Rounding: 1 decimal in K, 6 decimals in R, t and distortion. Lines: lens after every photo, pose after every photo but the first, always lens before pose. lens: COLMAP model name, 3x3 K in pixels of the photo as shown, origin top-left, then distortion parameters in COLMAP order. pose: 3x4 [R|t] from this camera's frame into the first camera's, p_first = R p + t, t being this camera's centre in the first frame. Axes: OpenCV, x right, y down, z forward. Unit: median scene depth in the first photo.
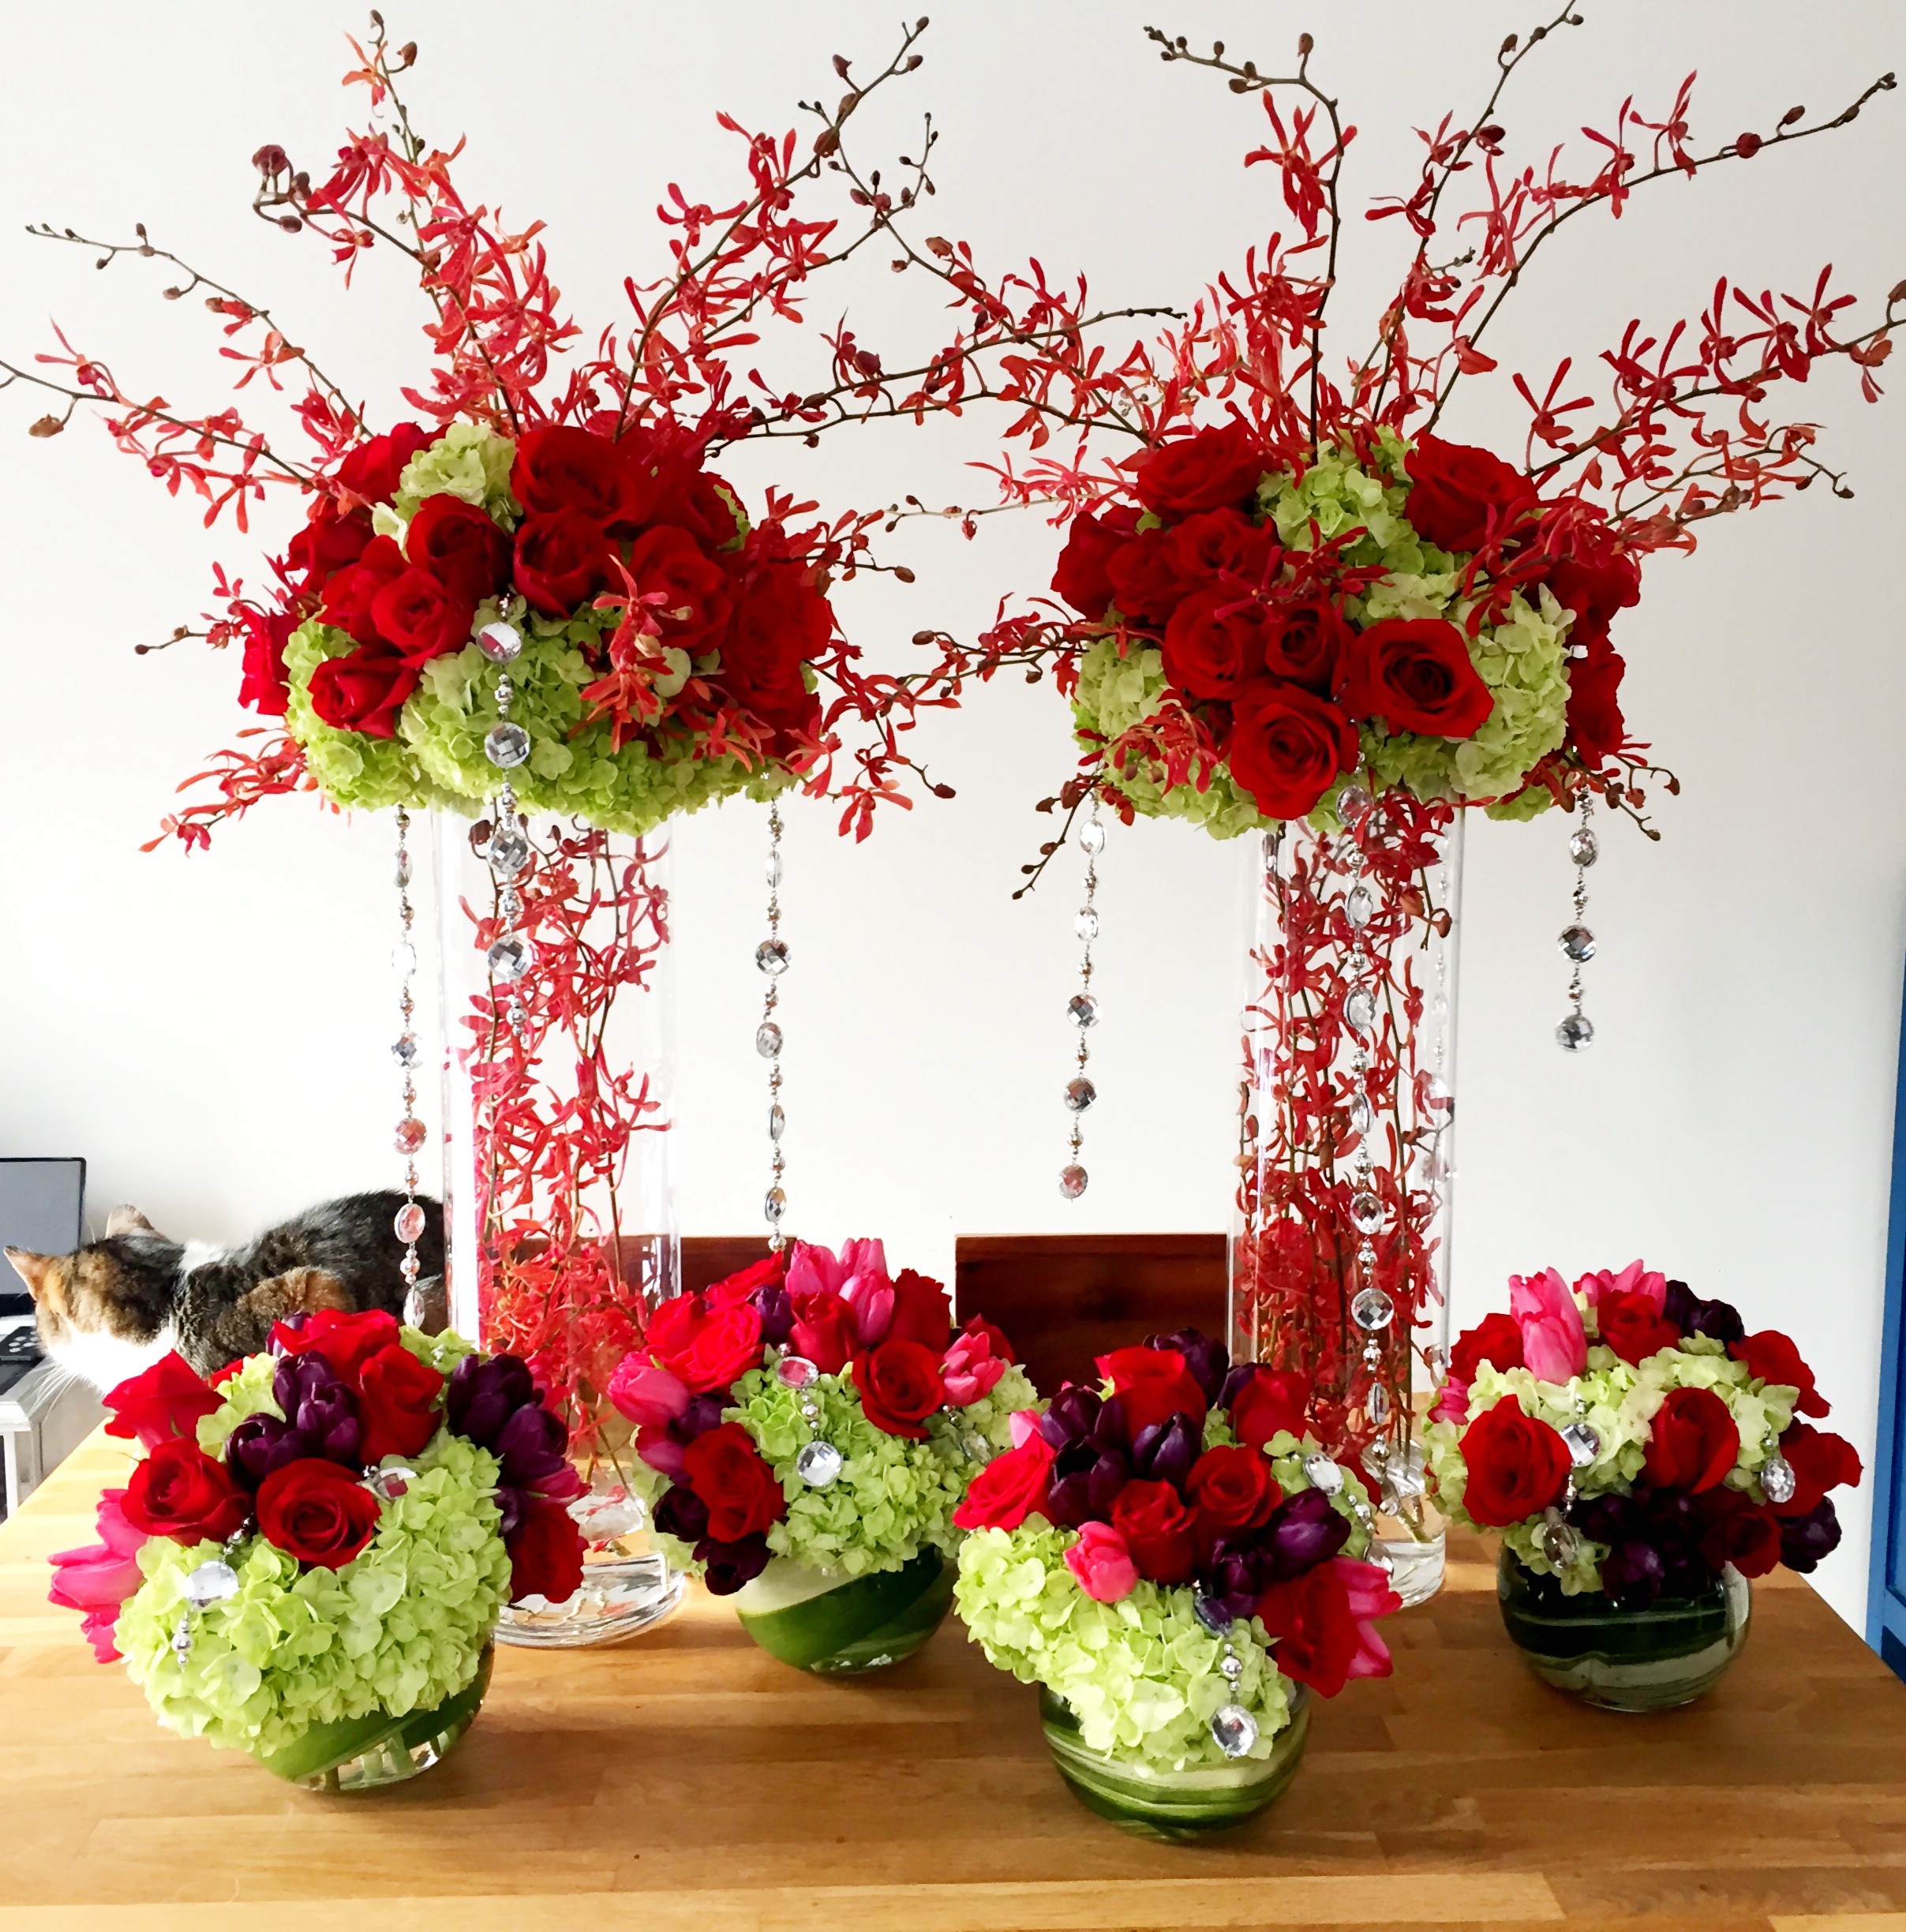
lens RADIAL K [[2151.4, 0, 953.0], [0, 2151.4, 966.0], [0, 0, 1]] dist [-0.010434, 0.305982]
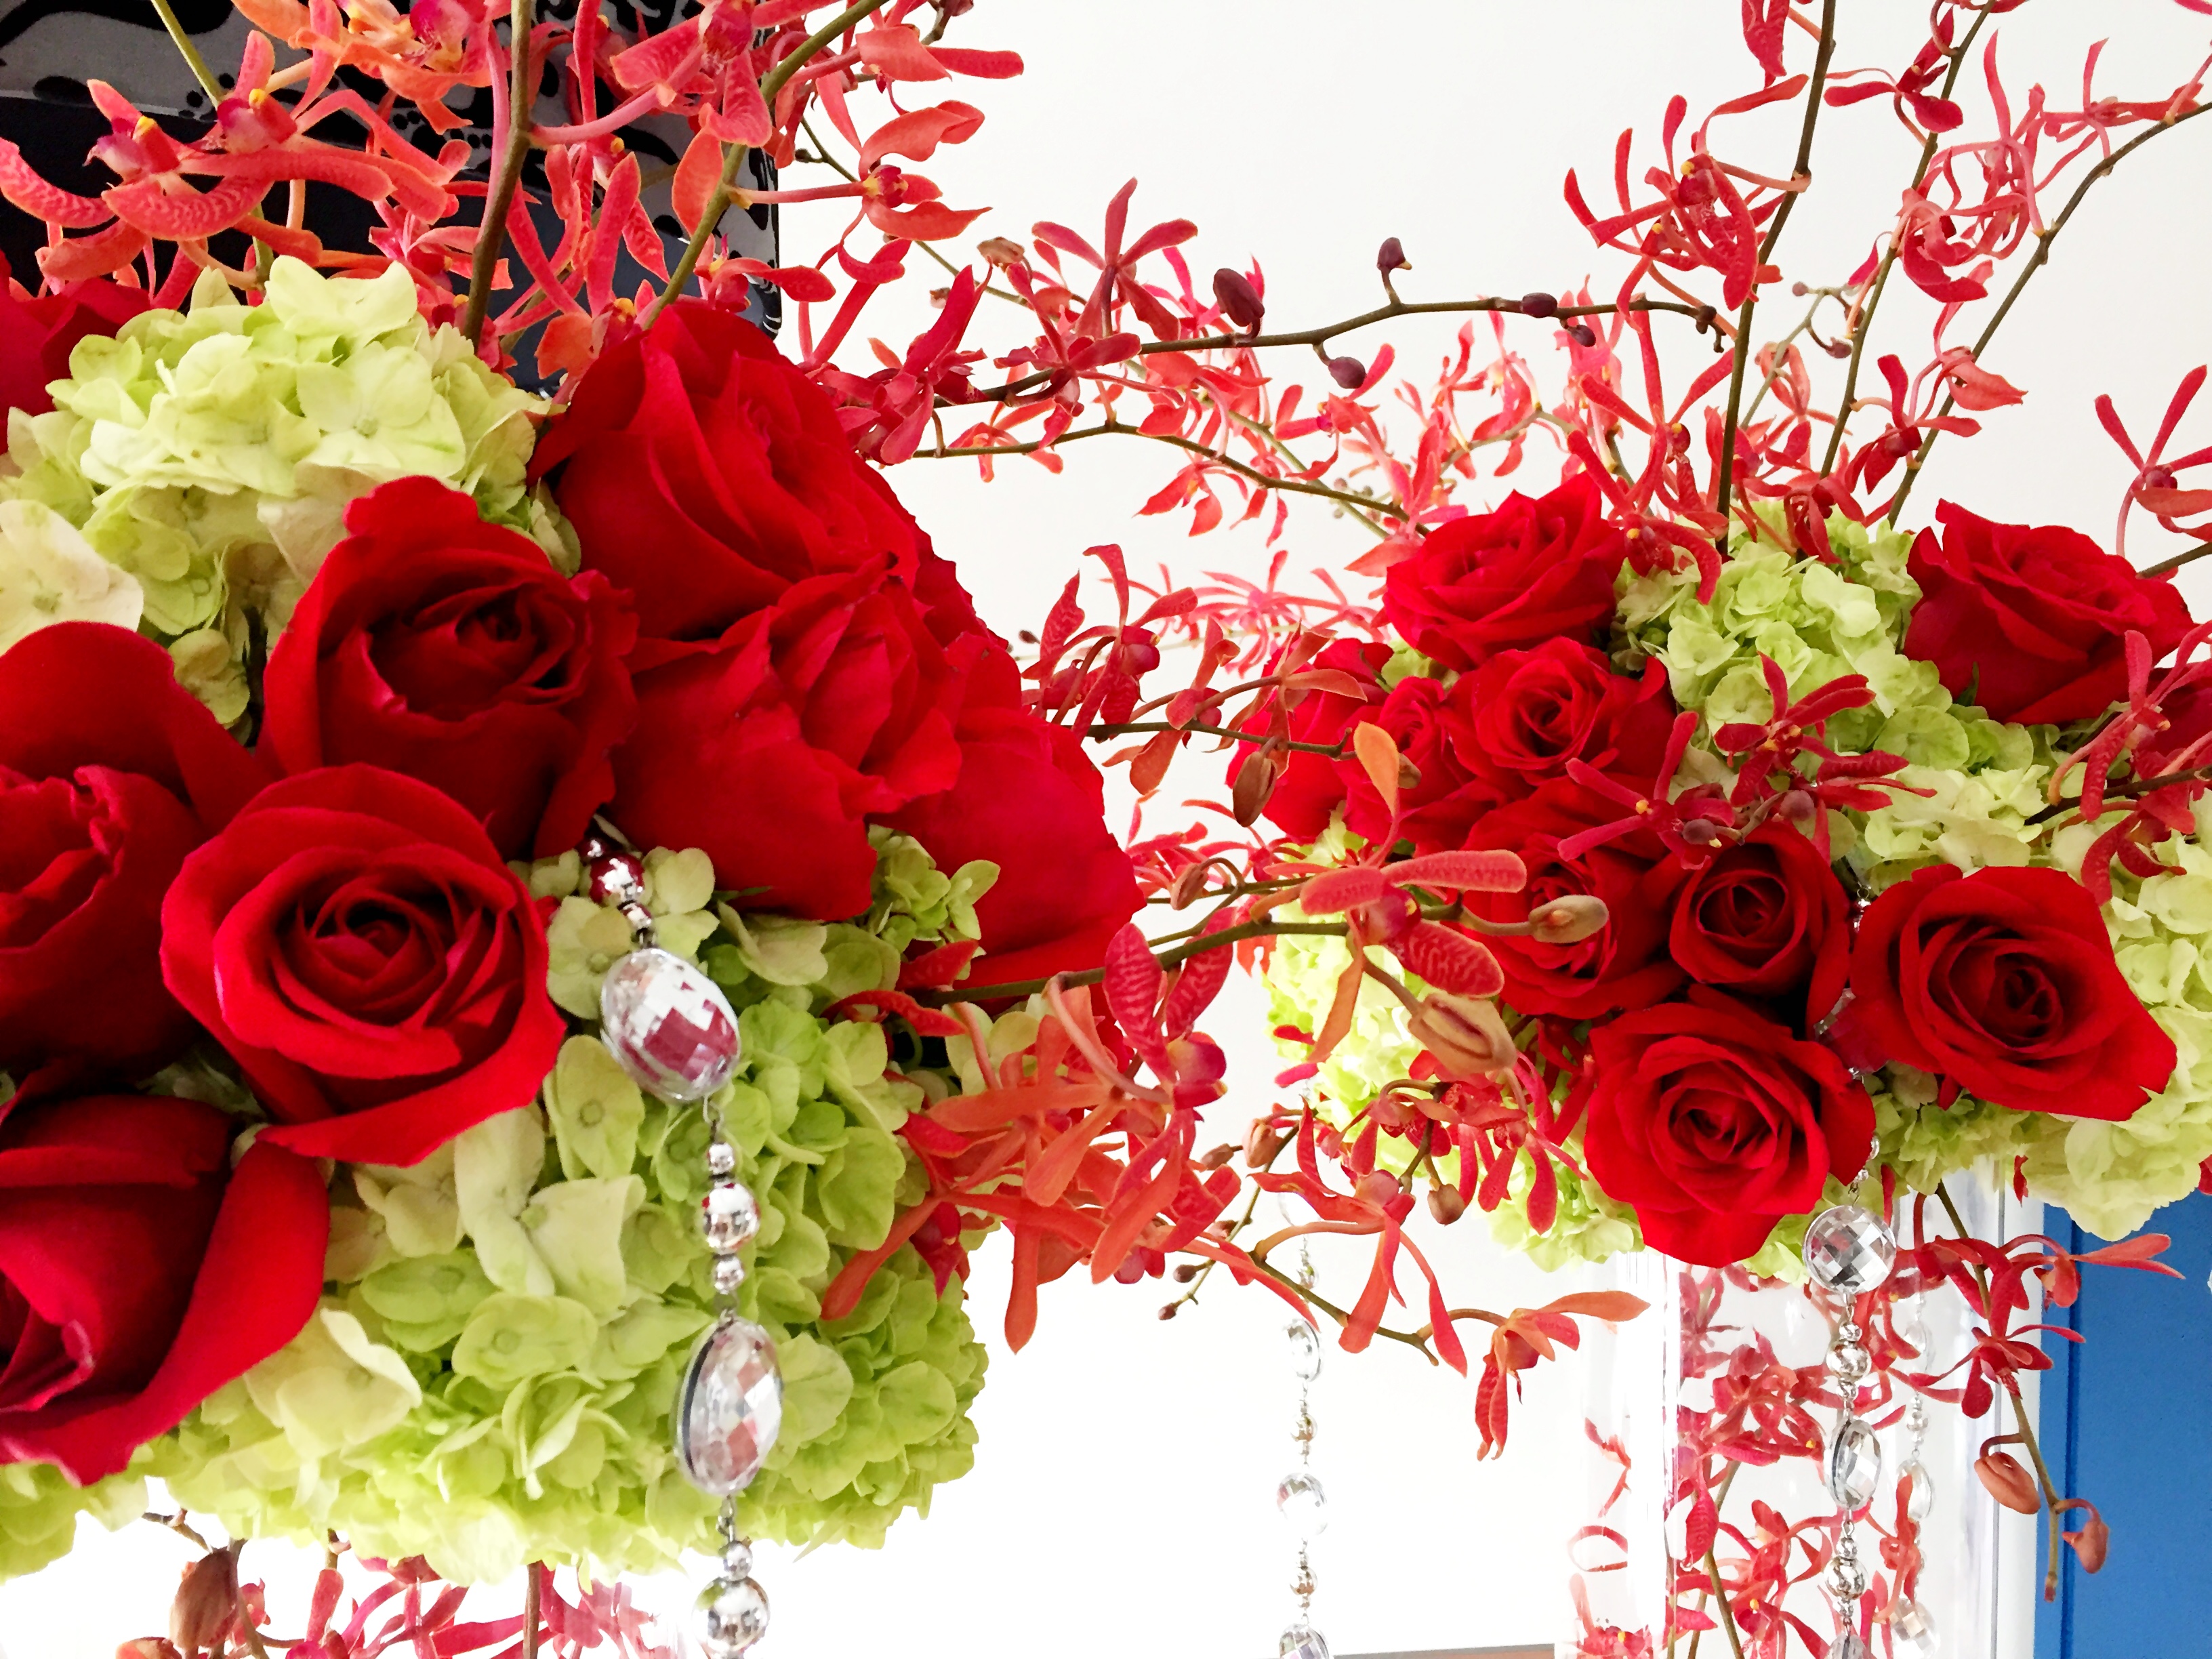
lens RADIAL K [[1865.1, 0, 1106.0], [0, 1865.1, 829.5], [0, 0, 1]] dist [0.006268, 0.004391]
pose [[0.999574, 0.006160, -0.028521, 0.029425], [-0.009516, 0.992839, -0.119079, -0.110422], [0.027583, 0.119300, 0.992475, 0.545809]]
